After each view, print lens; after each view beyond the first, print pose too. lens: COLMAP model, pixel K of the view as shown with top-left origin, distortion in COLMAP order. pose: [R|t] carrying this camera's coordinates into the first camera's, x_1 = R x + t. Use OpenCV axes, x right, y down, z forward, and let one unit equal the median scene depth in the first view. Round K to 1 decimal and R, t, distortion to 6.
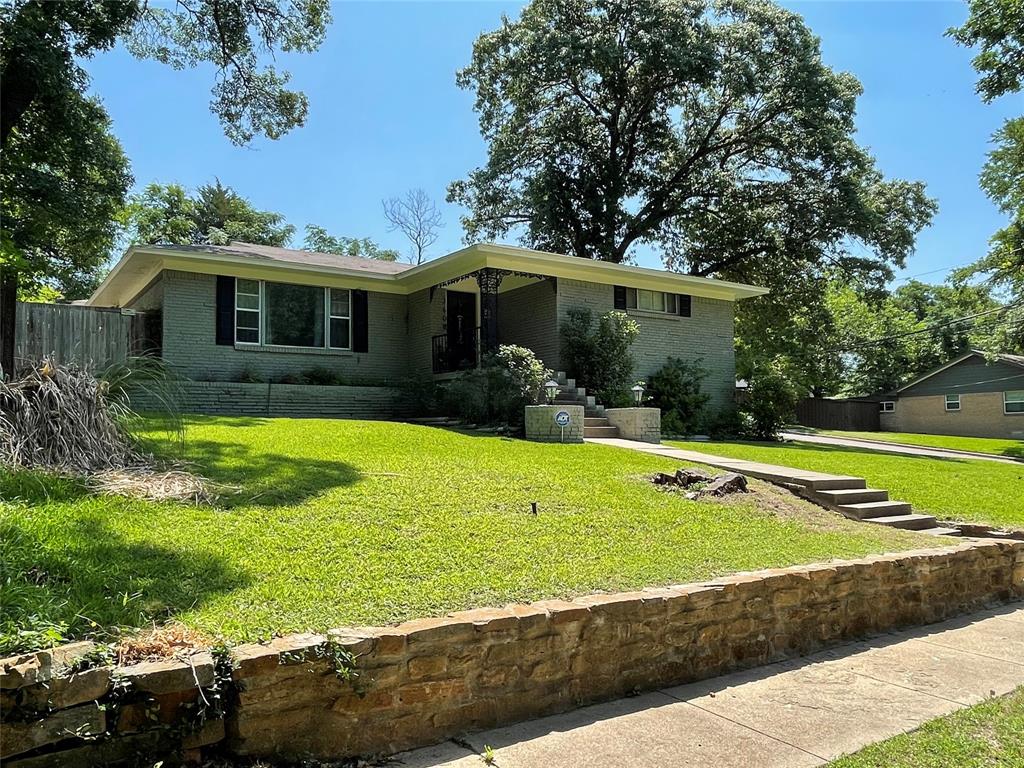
lens RADIAL K [[768.0, 0, 512.0], [0, 768.0, 384.0], [0, 0, 1]] dist [0.020666, -0.045456]
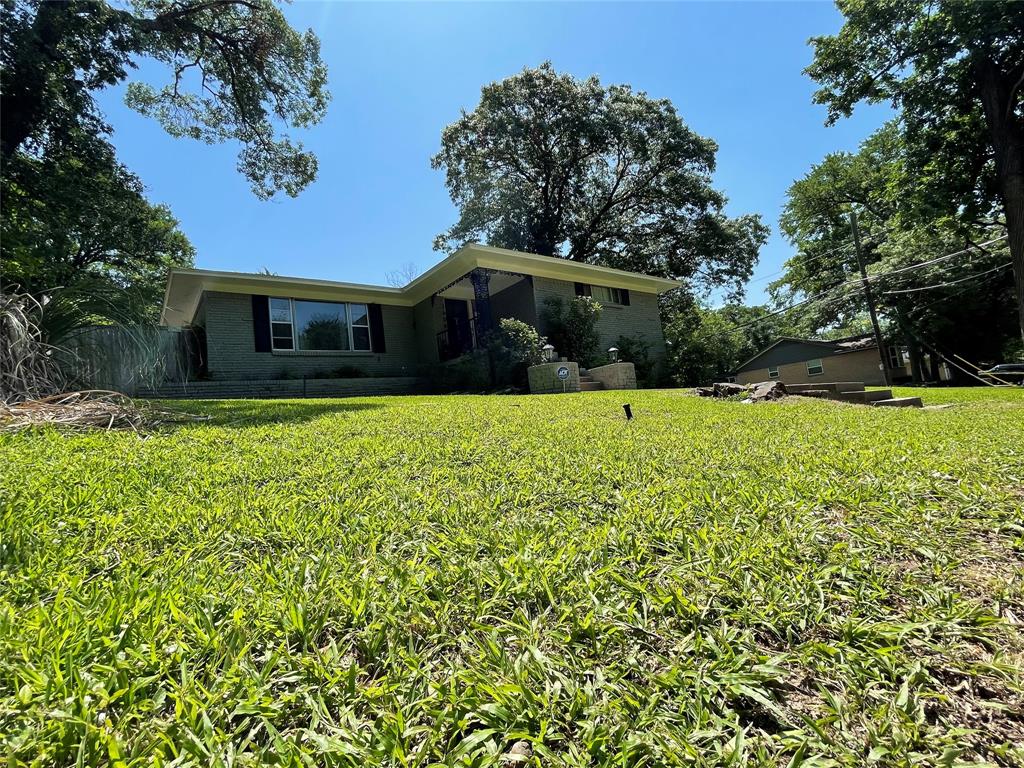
lens RADIAL K [[477.7, 0, 512.0], [0, 477.7, 384.0], [0, 0, 1]] dist [0.001520, 0.000394]
pose [[0.991827, -0.102995, 0.075313, -0.047898], [0.105681, 0.993866, -0.032586, 0.056361], [-0.071495, 0.040279, 0.996627, 0.213688]]
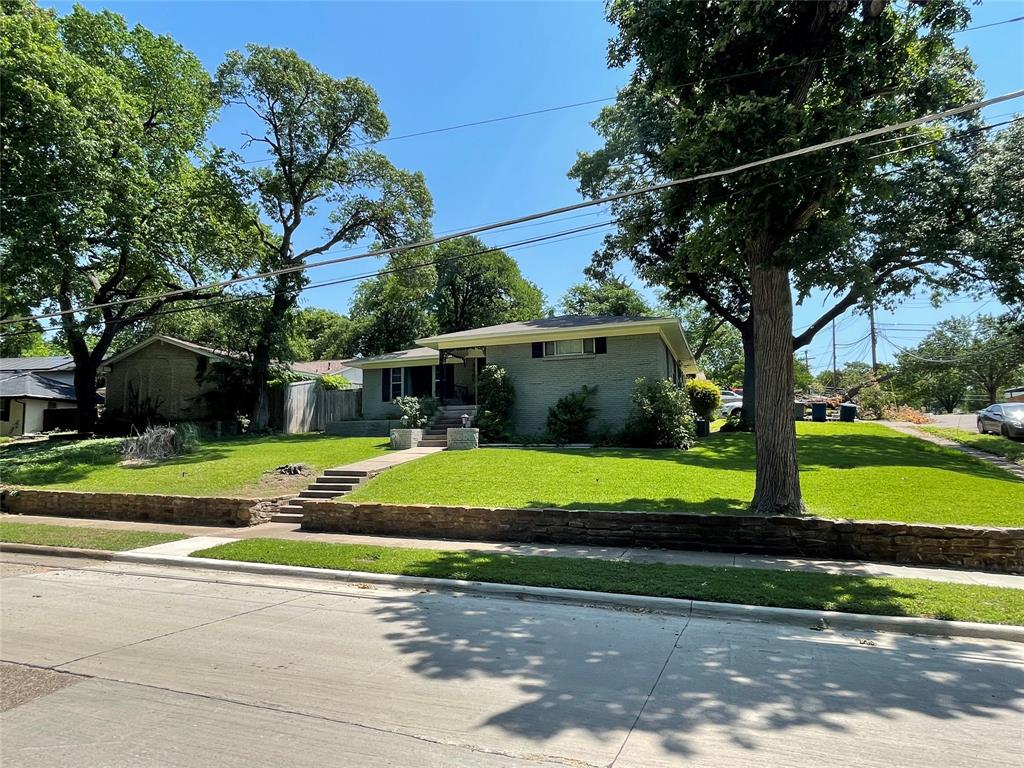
lens RADIAL K [[622.5, 0, 500.3], [0, 622.5, 392.0], [0, 0, 1]] dist [0.004346, -0.000439]
pose [[0.574753, -0.071197, -0.815224, 1.046805], [0.063247, 0.997093, -0.042490, 0.012791], [0.815879, -0.027140, 0.577585, 0.254289]]
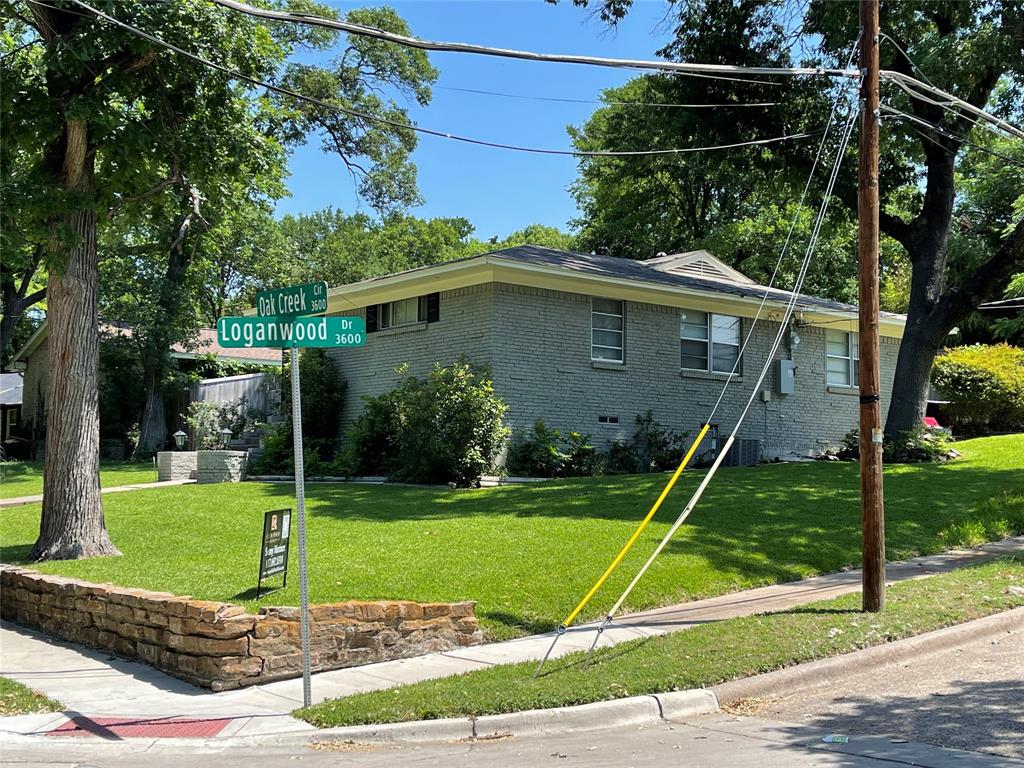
lens RADIAL K [[1393.0, 0, 512.0], [0, 1393.0, 384.0], [0, 0, 1]] dist [0.055114, -0.068377]
pose [[0.054542, -0.073683, -0.995789, 1.685060], [0.057097, 0.995872, -0.070562, 0.079023], [0.996878, -0.053008, 0.058524, 1.049284]]
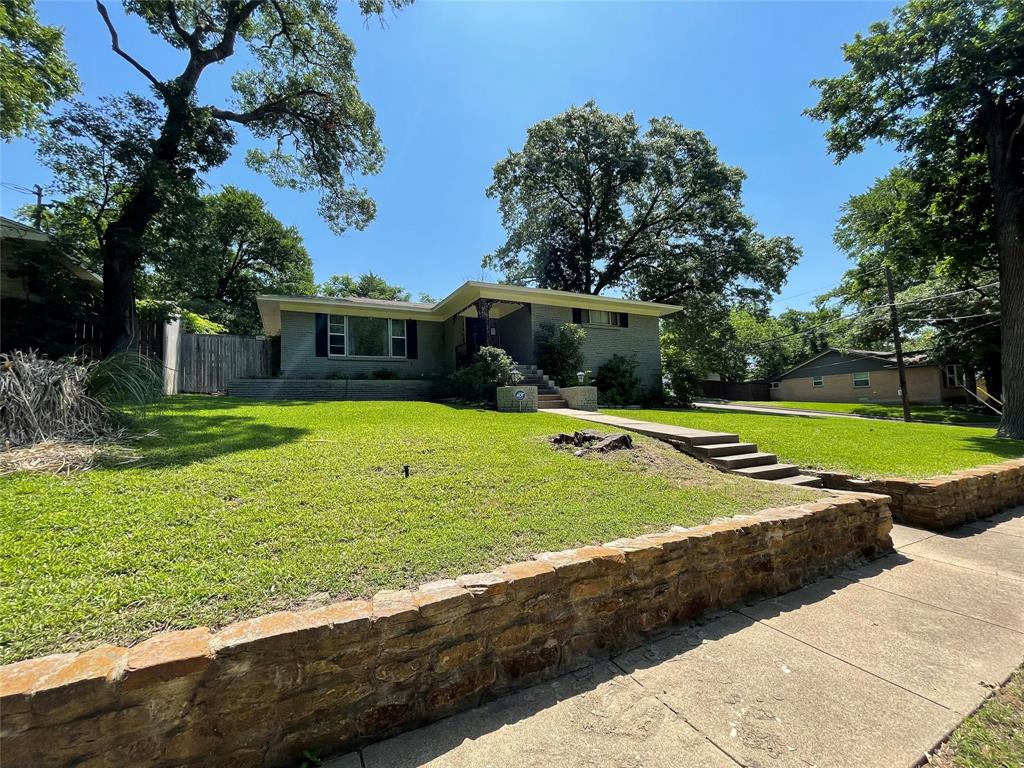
lens RADIAL K [[417.2, 0, 512.0], [0, 417.2, 384.0], [0, 0, 1]] dist [-0.001480, 0.000113]
pose [[0.992773, -0.033196, -0.115328, 0.102825], [0.033604, 0.999434, 0.001598, 0.016235], [0.115209, -0.005462, 0.993326, 0.167915]]
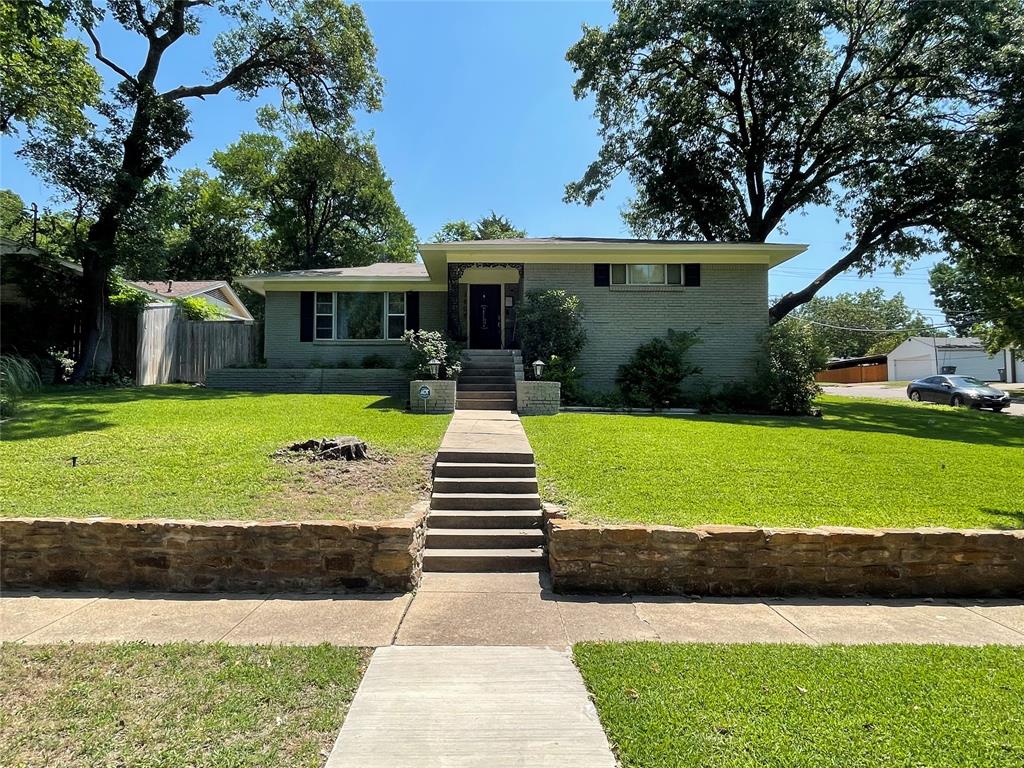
lens RADIAL K [[646.2, 0, 499.9], [0, 646.2, 389.4], [0, 0, 1]] dist [-0.001553, -0.002200]
pose [[0.834395, -0.011293, -0.551052, 0.495116], [0.029965, 0.999241, 0.024894, 0.014825], [0.550352, -0.037283, 0.834100, 0.197619]]
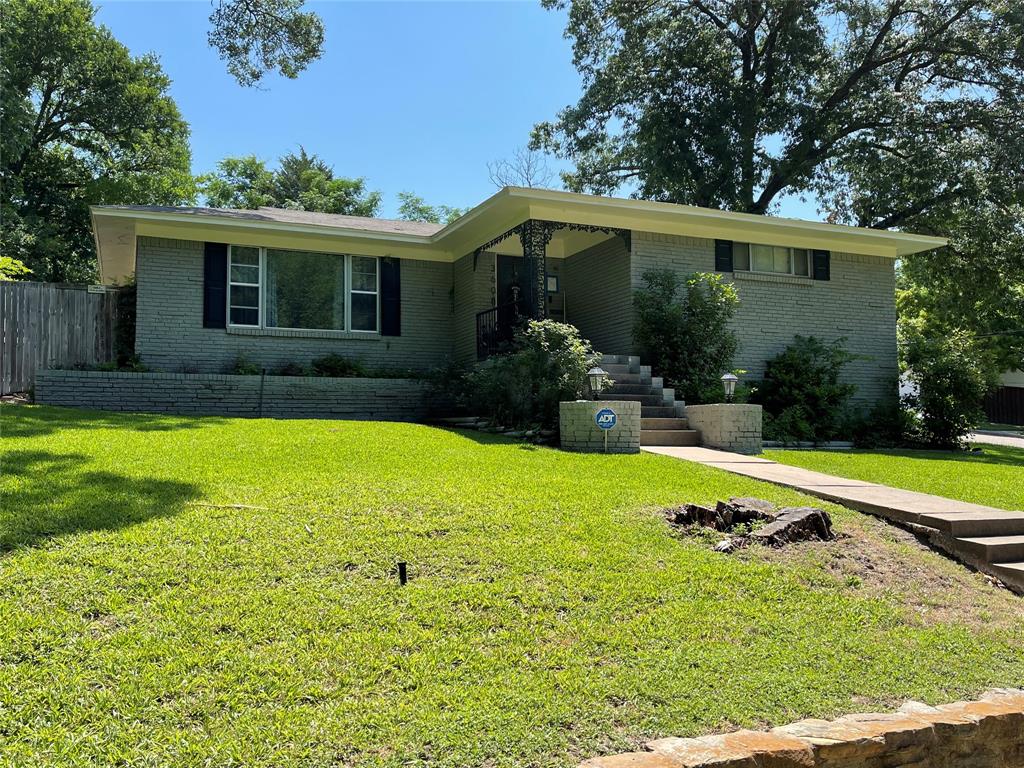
lens RADIAL K [[864.8, 0, 533.9], [0, 864.8, 377.6], [0, 0, 1]] dist [0.035507, -0.016781]
pose [[0.985647, -0.009435, -0.168555, 0.098948], [0.009339, 0.999955, -0.001365, 0.004798], [0.168560, -0.000228, 0.985691, 0.140691]]
